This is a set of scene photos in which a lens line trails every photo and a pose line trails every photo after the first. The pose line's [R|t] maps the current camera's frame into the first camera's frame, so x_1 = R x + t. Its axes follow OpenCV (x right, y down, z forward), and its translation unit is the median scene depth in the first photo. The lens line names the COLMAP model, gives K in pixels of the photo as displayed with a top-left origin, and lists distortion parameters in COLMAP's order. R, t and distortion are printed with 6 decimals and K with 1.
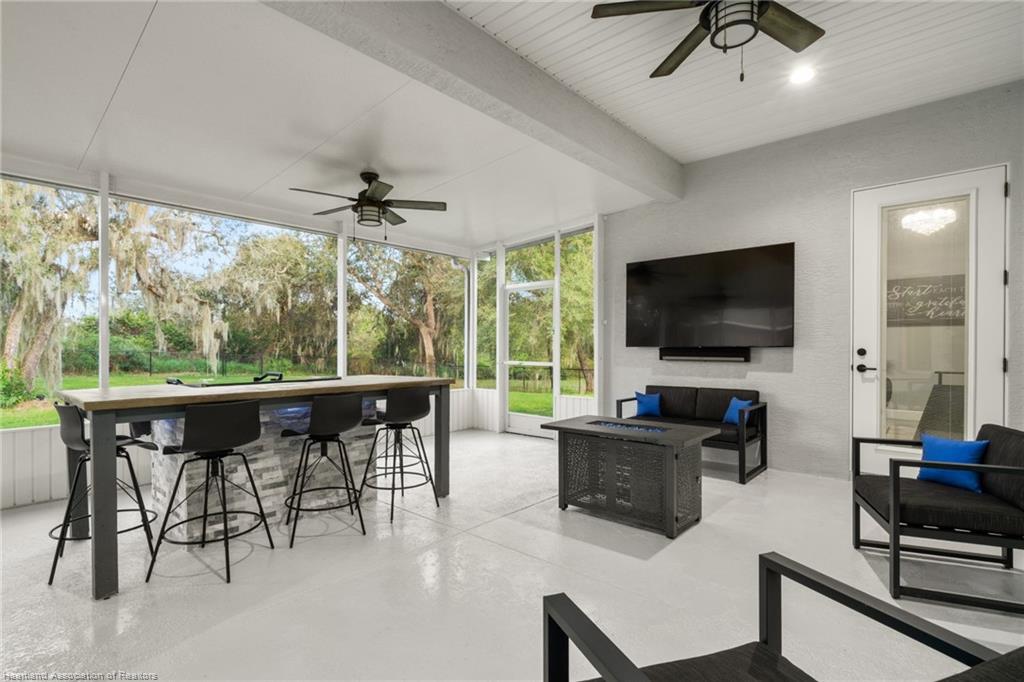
lens RADIAL K [[486.2, 0, 499.8], [0, 486.2, 349.2], [0, 0, 1]] dist [0.000488, -0.000454]
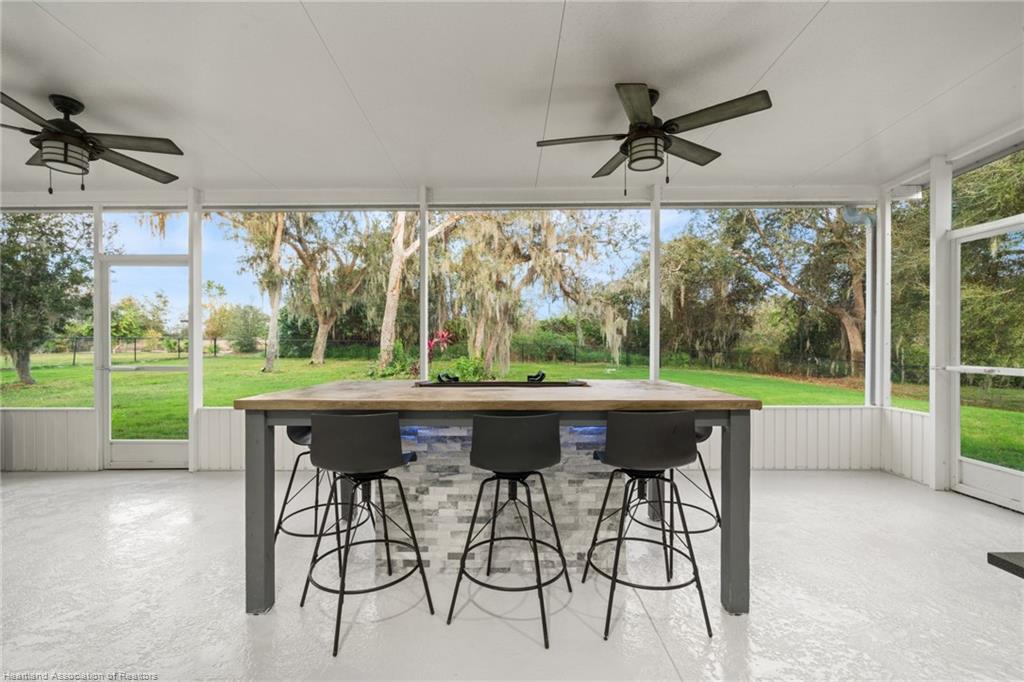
lens RADIAL K [[446.4, 0, 503.1], [0, 446.4, 345.1], [0, 0, 1]] dist [0.002899, -0.001466]
pose [[0.672364, 0.004186, -0.740209, 0.046136], [-0.001364, 0.999989, 0.004416, -0.001035], [0.740220, -0.001959, 0.672362, 0.266739]]
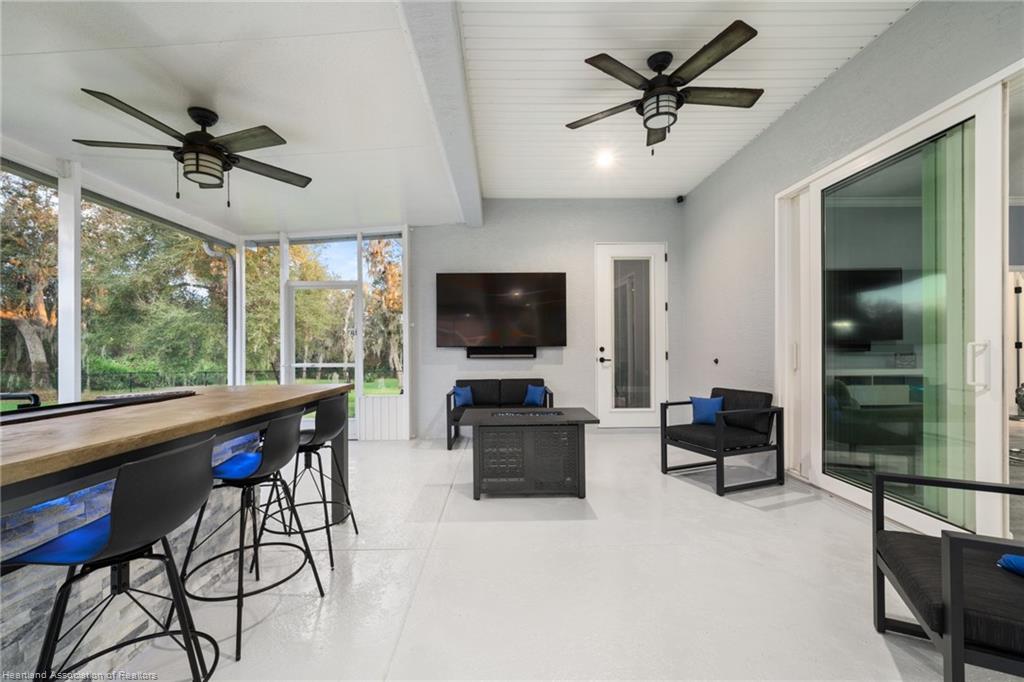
lens RADIAL K [[418.6, 0, 505.8], [0, 418.6, 346.4], [0, 0, 1]] dist [-0.000834, -0.000321]
pose [[0.730392, -0.004176, 0.683015, -0.235217], [0.010998, 0.999924, -0.005646, 0.000468], [-0.682940, 0.011636, 0.730382, 0.150937]]
